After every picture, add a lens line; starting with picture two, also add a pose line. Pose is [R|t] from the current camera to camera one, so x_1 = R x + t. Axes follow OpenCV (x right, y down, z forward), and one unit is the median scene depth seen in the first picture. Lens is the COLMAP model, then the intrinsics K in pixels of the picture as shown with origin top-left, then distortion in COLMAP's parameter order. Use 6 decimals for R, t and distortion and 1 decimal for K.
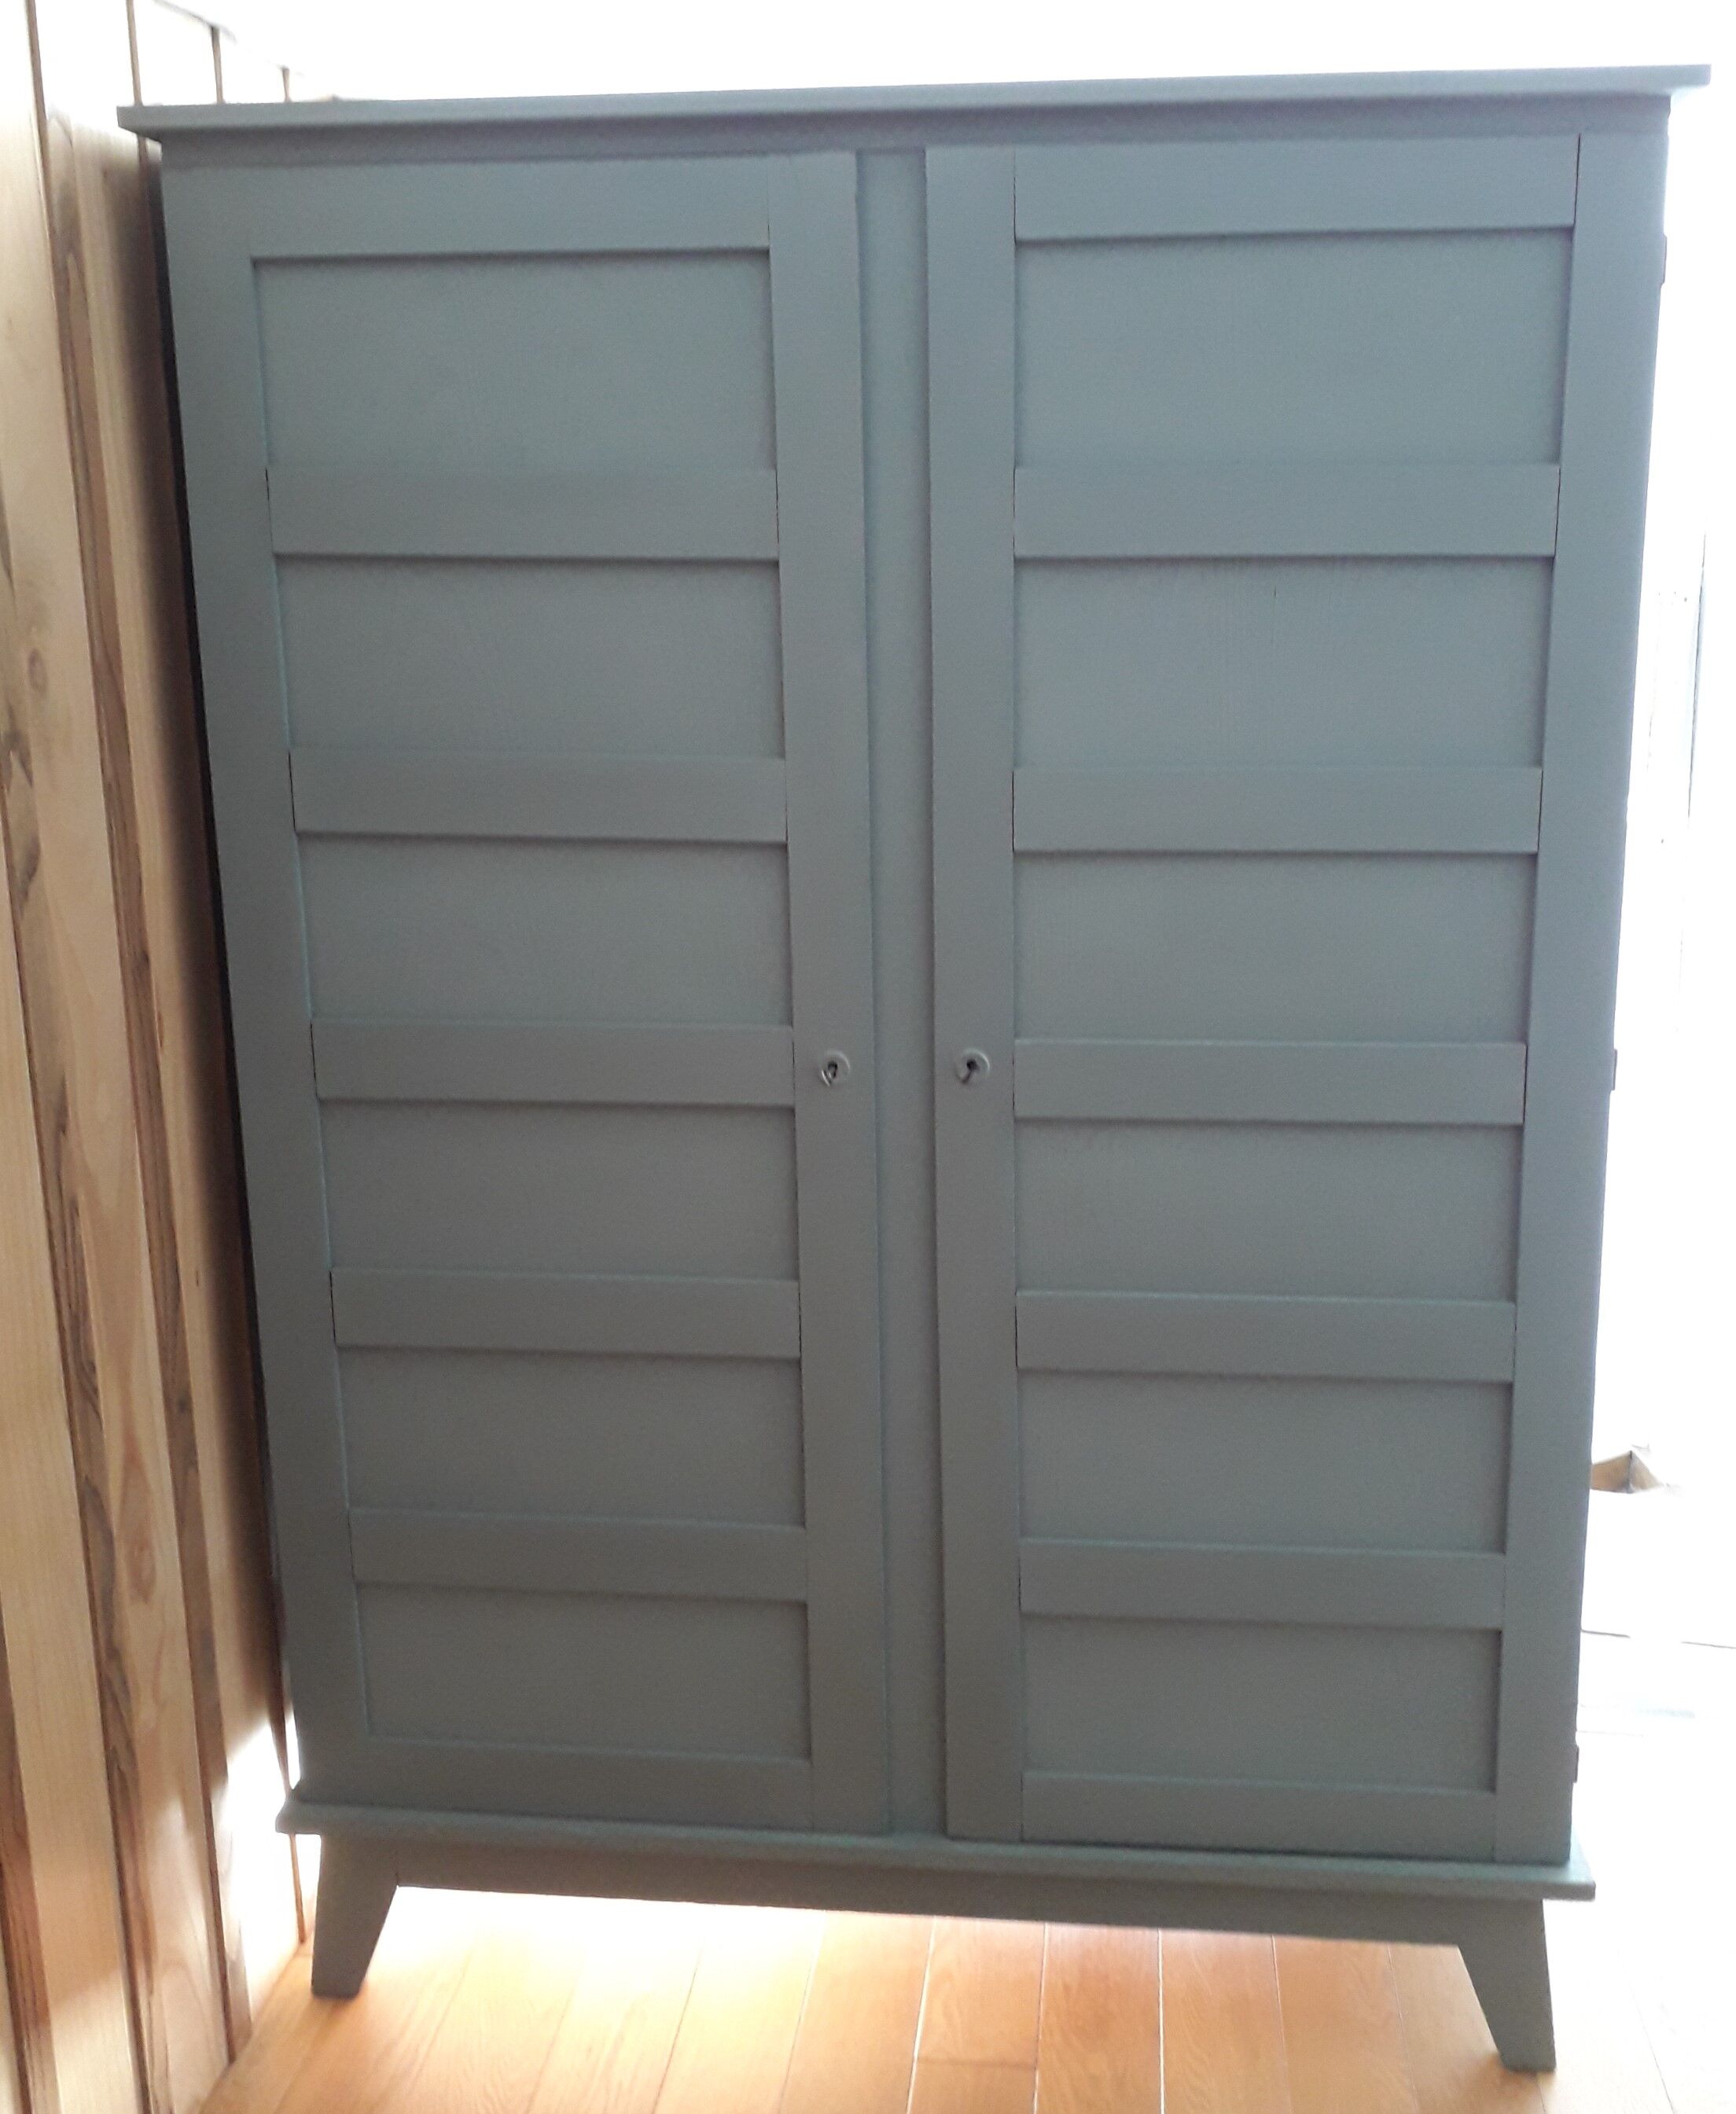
lens RADIAL K [[2045.6, 0, 888.7], [0, 2045.6, 986.0], [0, 0, 1]] dist [0.007607, 0.000000]
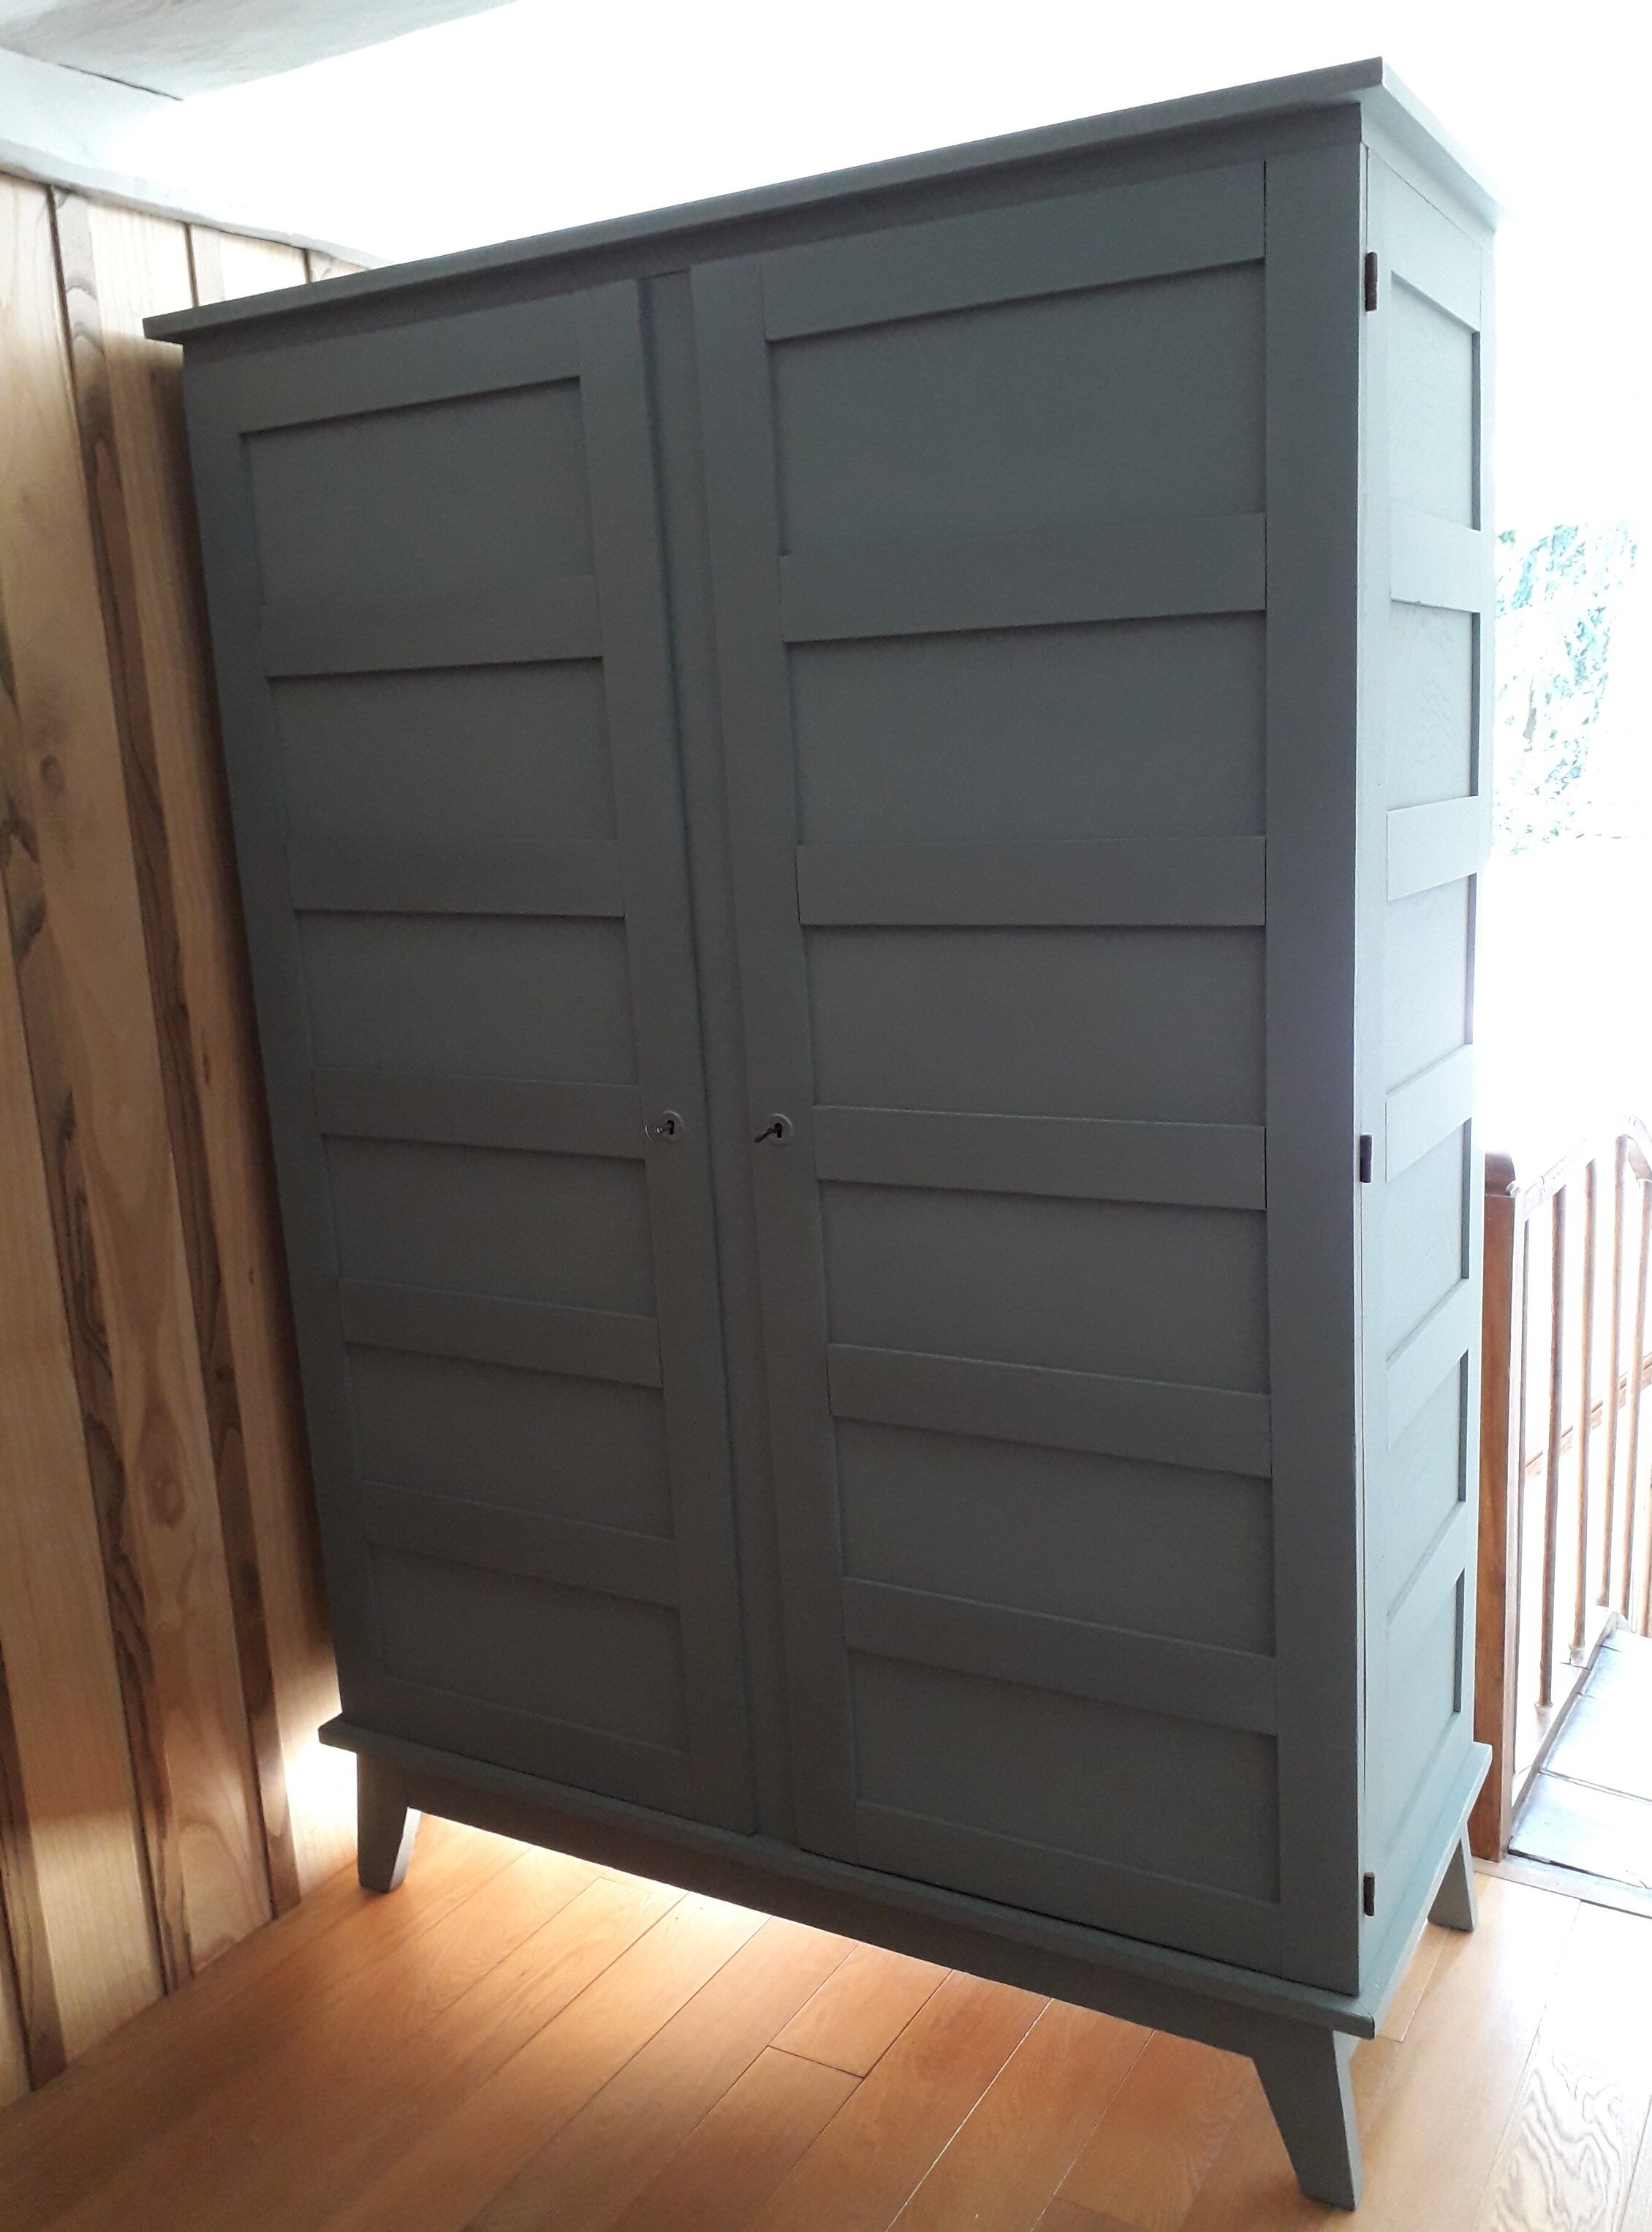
lens RADIAL K [[1909.7, 0, 889.5], [0, 1909.7, 1165.2], [0, 0, 1]] dist [0.000338, 0.007835]
pose [[0.917463, 0.052289, -0.394369, 0.493880], [-0.047679, 0.998632, 0.021489, 0.035509], [0.394953, -0.000912, 0.918701, 0.104631]]
